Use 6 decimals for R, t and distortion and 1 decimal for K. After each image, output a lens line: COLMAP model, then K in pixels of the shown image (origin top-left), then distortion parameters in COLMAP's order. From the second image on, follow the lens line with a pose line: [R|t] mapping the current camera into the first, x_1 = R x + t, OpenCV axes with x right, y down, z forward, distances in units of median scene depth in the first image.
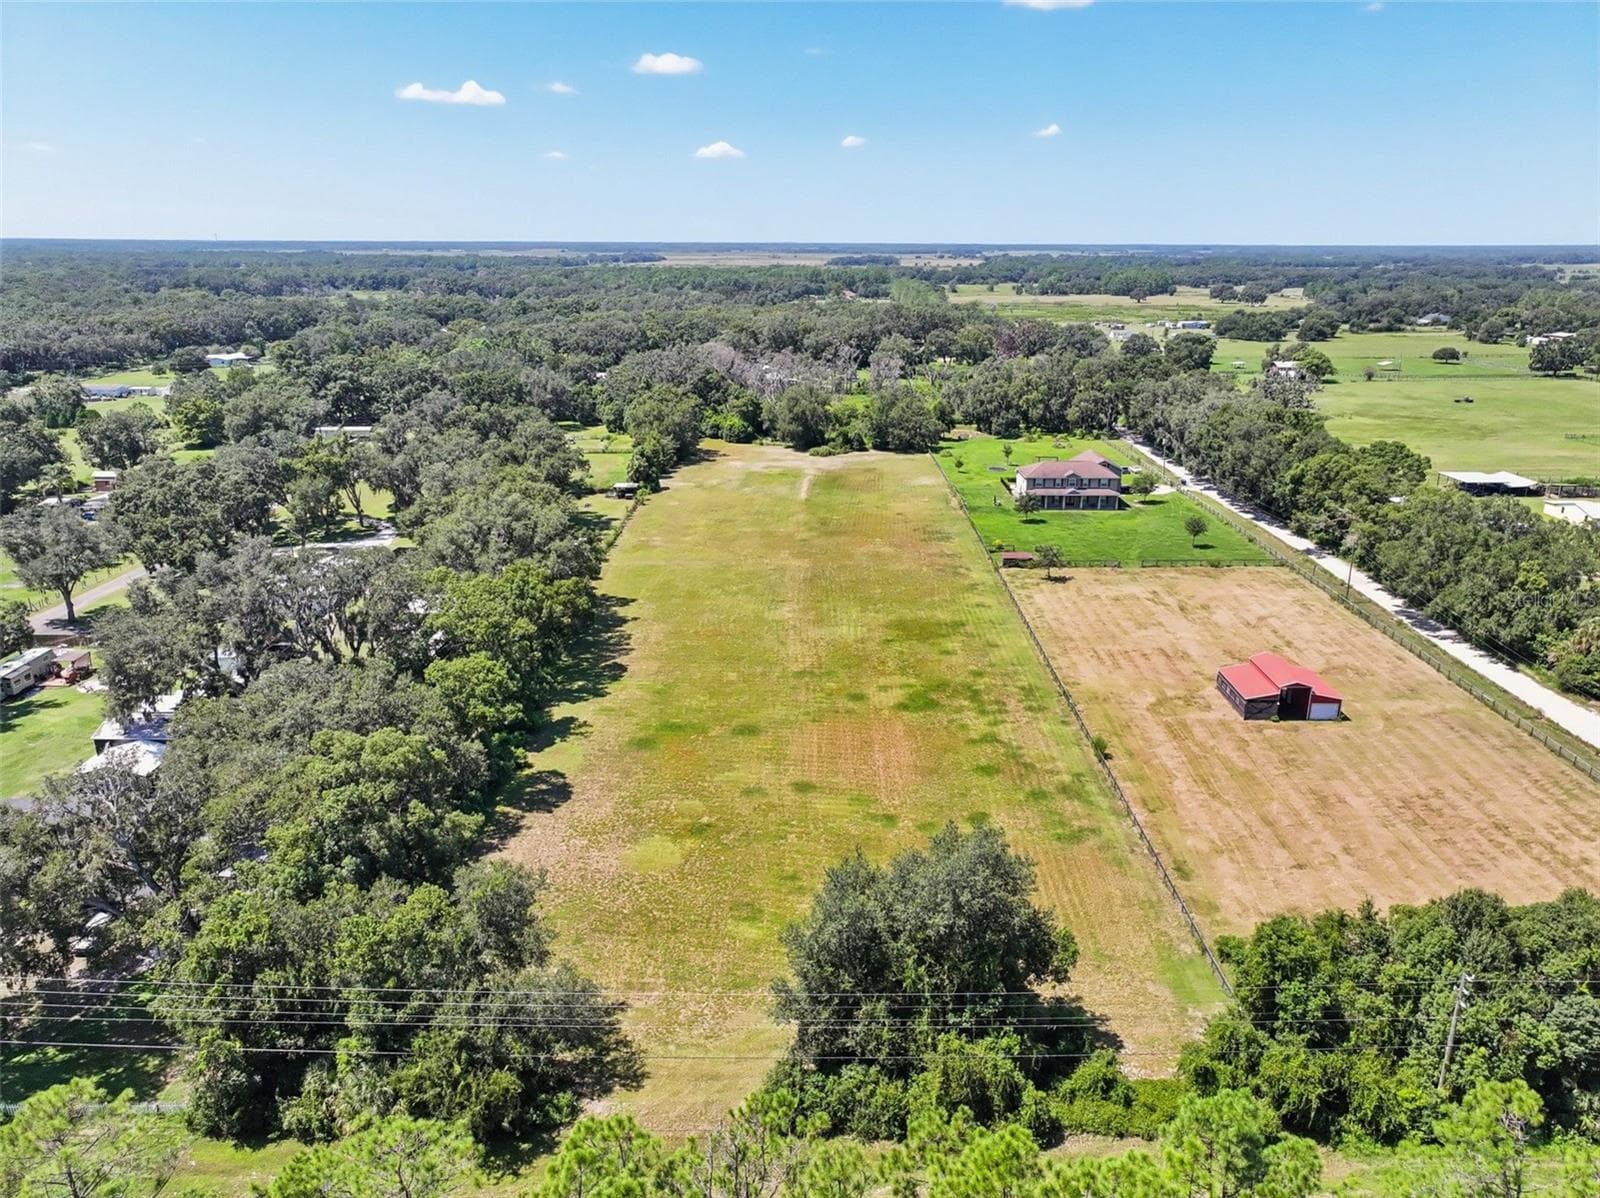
lens RADIAL K [[1129.3, 0, 807.2], [0, 1129.3, 601.6], [0, 0, 1]] dist [0.003850, 0.005024]
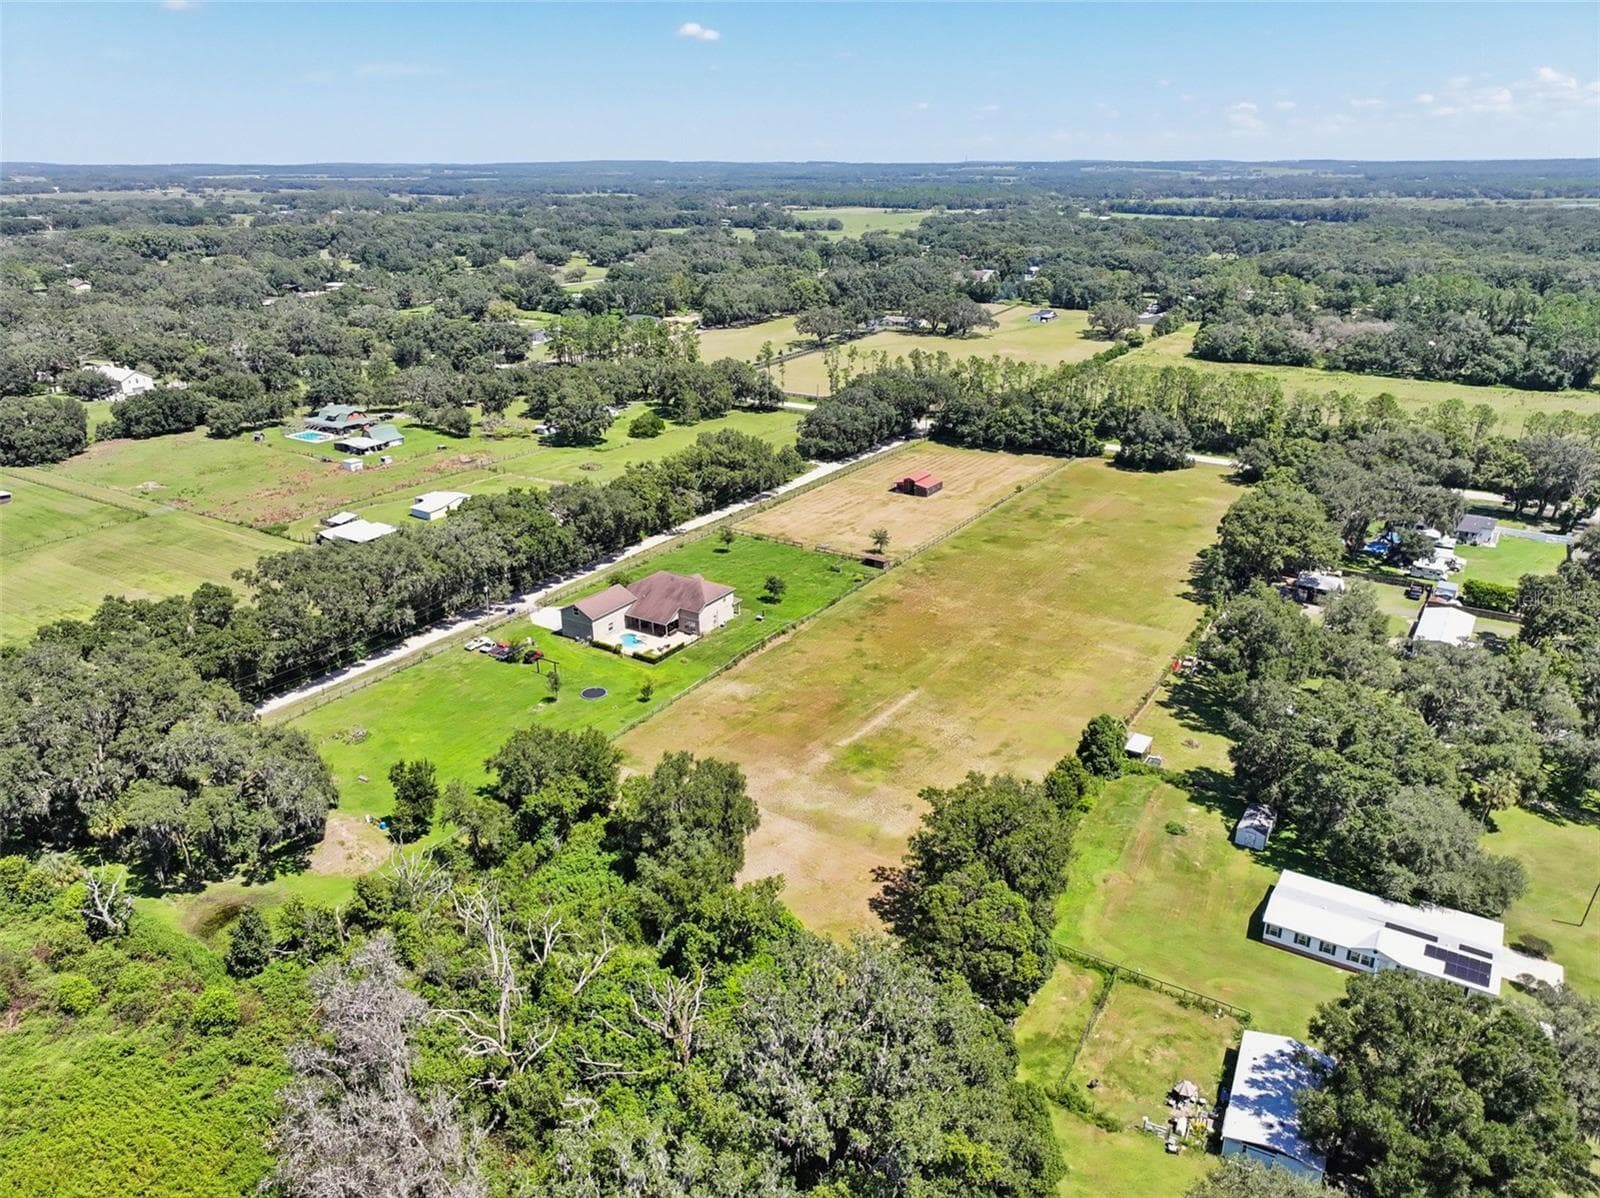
lens RADIAL K [[1129.3, 0, 807.2], [0, 1129.3, 601.6], [0, 0, 1]] dist [0.003850, 0.005024]
pose [[-0.849116, -0.192932, 0.491711, -0.466170], [0.162583, 0.790248, 0.590826, -0.913423], [-0.502562, 0.581623, -0.639645, 2.191492]]
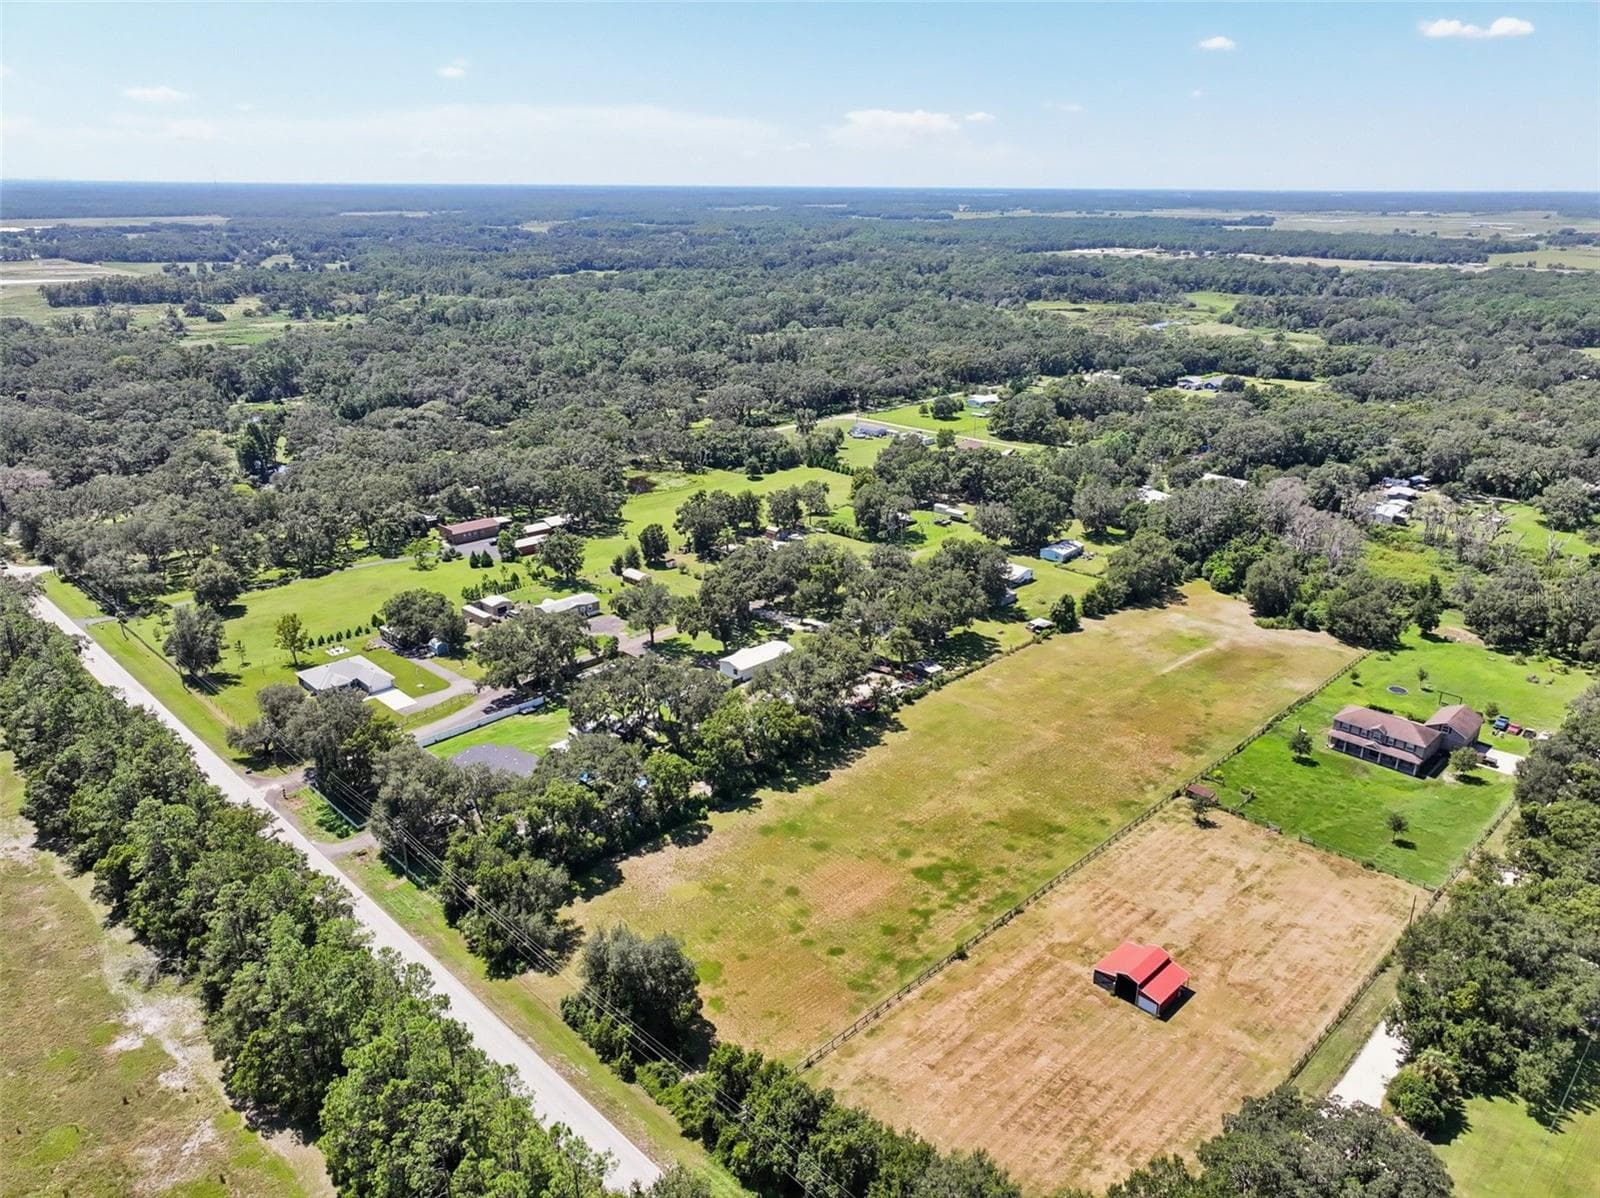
lens RADIAL K [[1124.9, 0, 808.5], [0, 1124.9, 598.3], [0, 0, 1]] dist [0.008417, -0.004572]
pose [[0.711329, 0.246713, -0.658136, 0.711248], [-0.220551, 0.967425, 0.124279, -0.335297], [0.667359, 0.056750, 0.742571, -0.196560]]
